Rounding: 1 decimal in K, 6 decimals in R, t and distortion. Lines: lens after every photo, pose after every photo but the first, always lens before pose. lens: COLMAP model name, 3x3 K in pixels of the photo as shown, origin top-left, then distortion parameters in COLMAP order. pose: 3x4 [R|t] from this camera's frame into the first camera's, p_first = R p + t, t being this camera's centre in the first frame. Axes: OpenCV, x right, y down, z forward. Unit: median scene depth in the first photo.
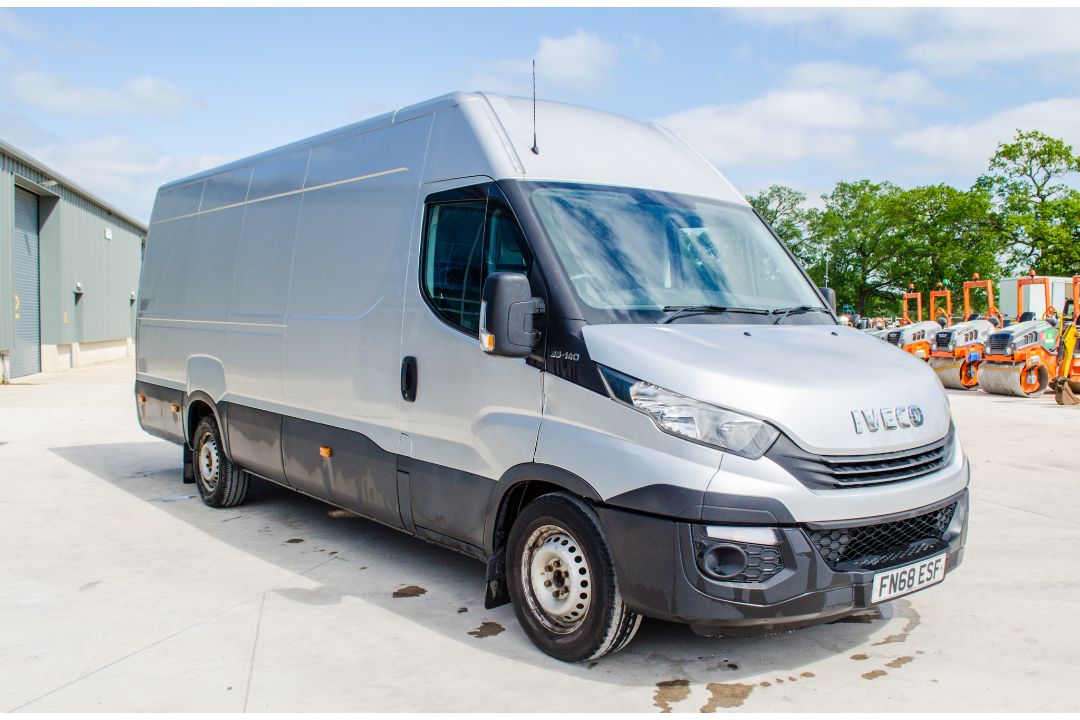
lens RADIAL K [[965.8, 0, 556.0], [0, 965.8, 377.5], [0, 0, 1]] dist [-0.091249, 0.013000]
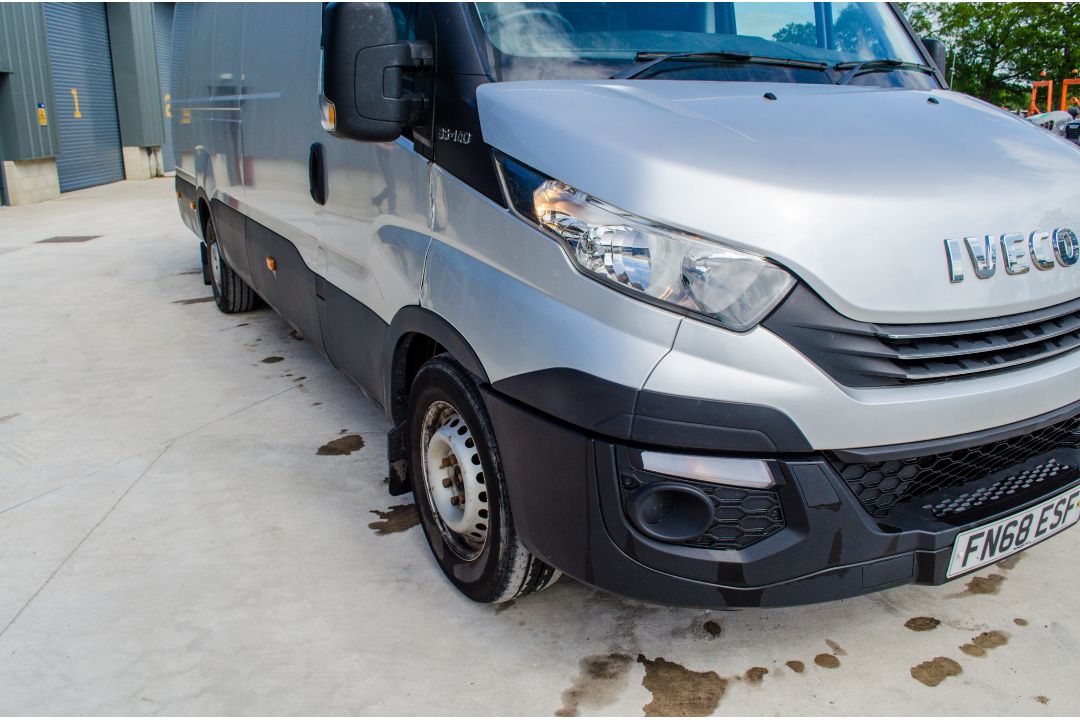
lens RADIAL K [[849.1, 0, 527.1], [0, 849.1, 364.7], [0, 0, 1]] dist [-0.084986, 0.009730]
pose [[0.983500, 0.038287, -0.176808, 0.151629], [0.003270, 0.973427, 0.228975, -0.003959], [0.180877, -0.225775, 0.957240, 0.462268]]
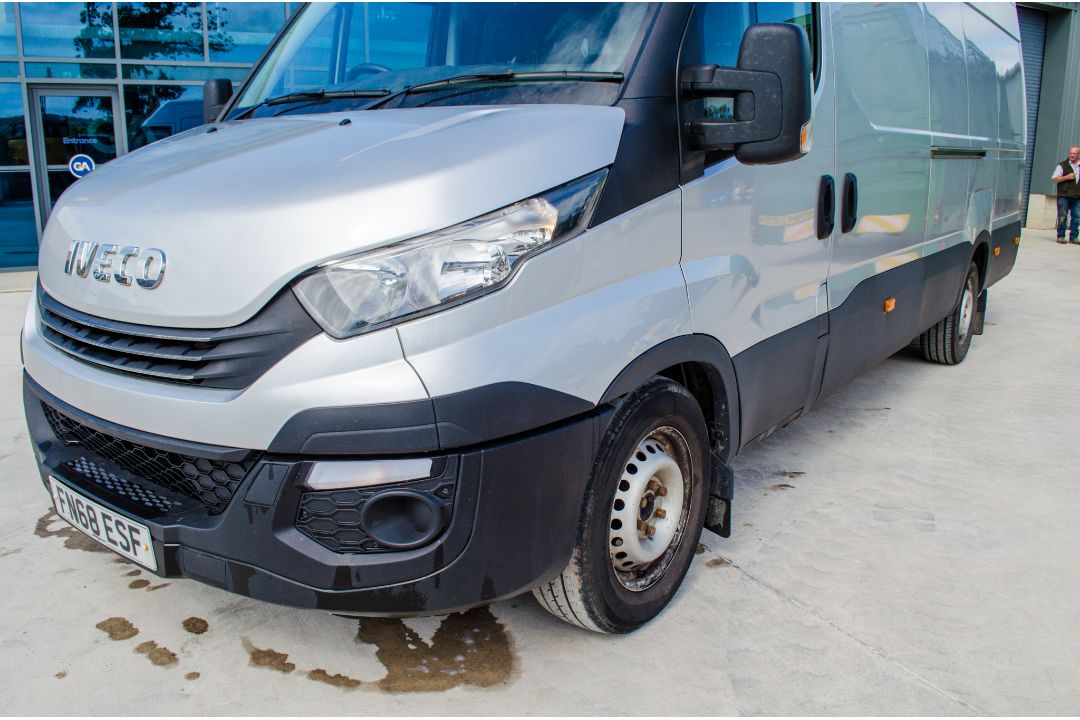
lens RADIAL K [[849.1, 0, 527.1], [0, 849.1, 364.7], [0, 0, 1]] dist [-0.084986, 0.009730]
pose [[0.223127, 0.221147, -0.949373, 0.889985], [-0.055437, 0.975228, 0.214140, -0.020577], [0.973212, 0.004850, 0.229859, 1.099258]]
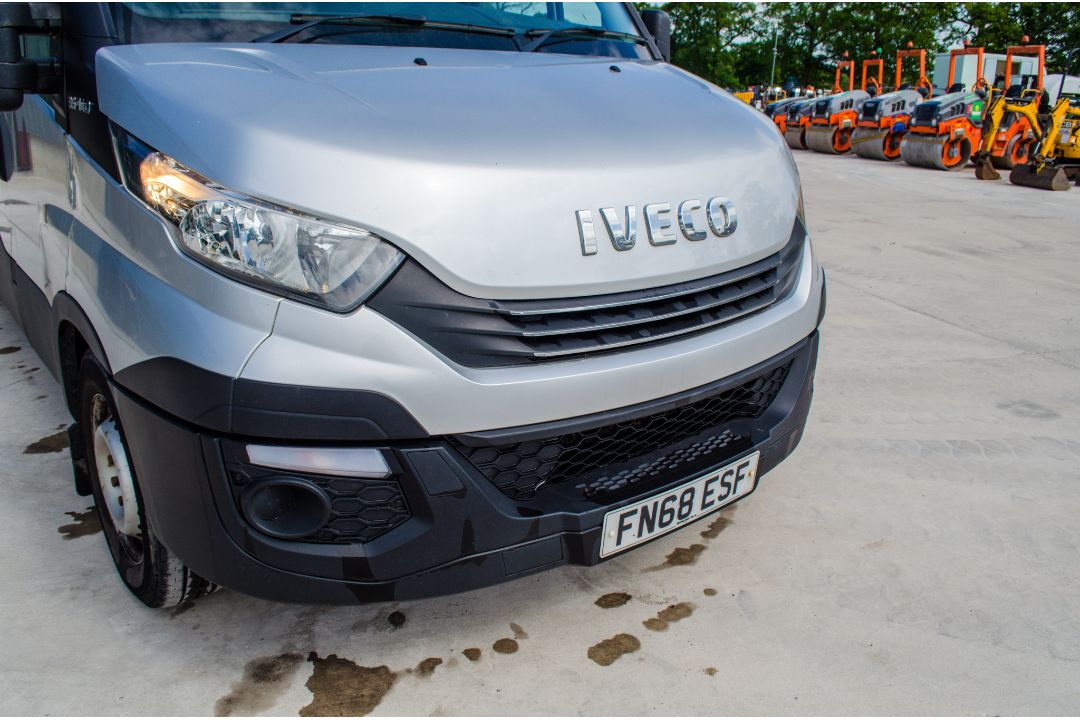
lens RADIAL K [[849.1, 0, 527.1], [0, 849.1, 364.7], [0, 0, 1]] dist [-0.084986, 0.009730]
pose [[0.999952, 0.009222, 0.003446, 0.261800], [-0.009797, 0.966555, 0.256272, -0.001691], [-0.000967, -0.256293, 0.966599, 0.499935]]
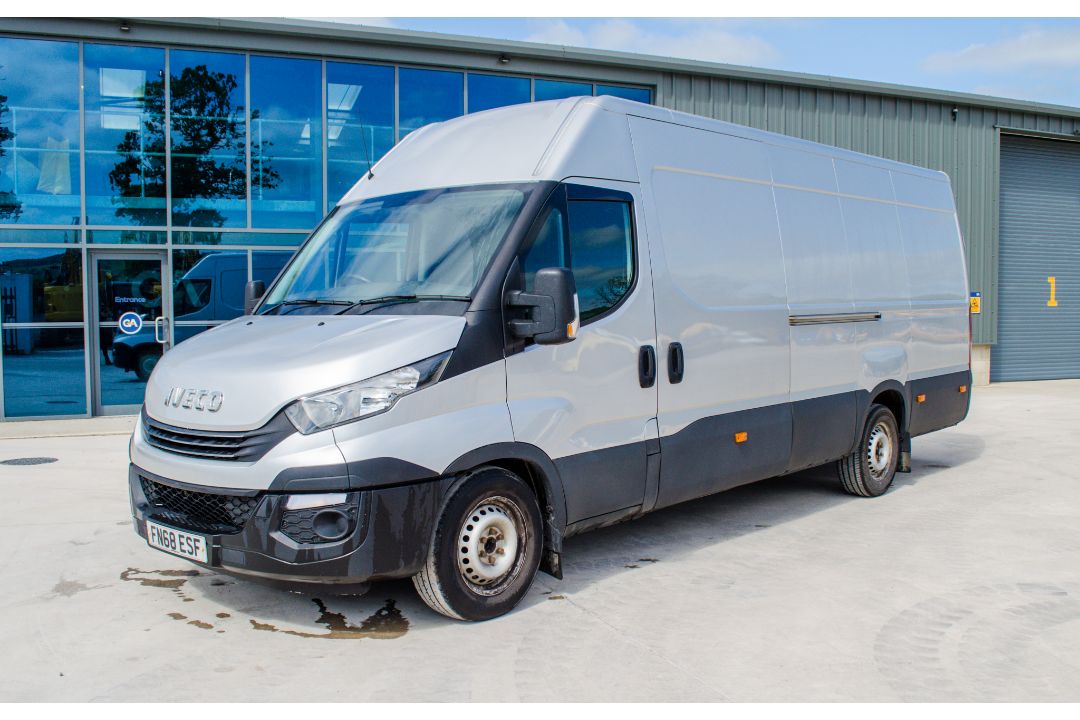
lens RADIAL K [[1039.4, 0, 540.0], [0, 1039.4, 360.0], [0, 0, 1]] dist [-0.091796, 0.000747]
pose [[0.146839, 0.045056, -0.988134, 1.549628], [-0.048902, 0.998071, 0.038242, -0.066579], [0.987951, 0.042706, 0.148759, 1.182508]]
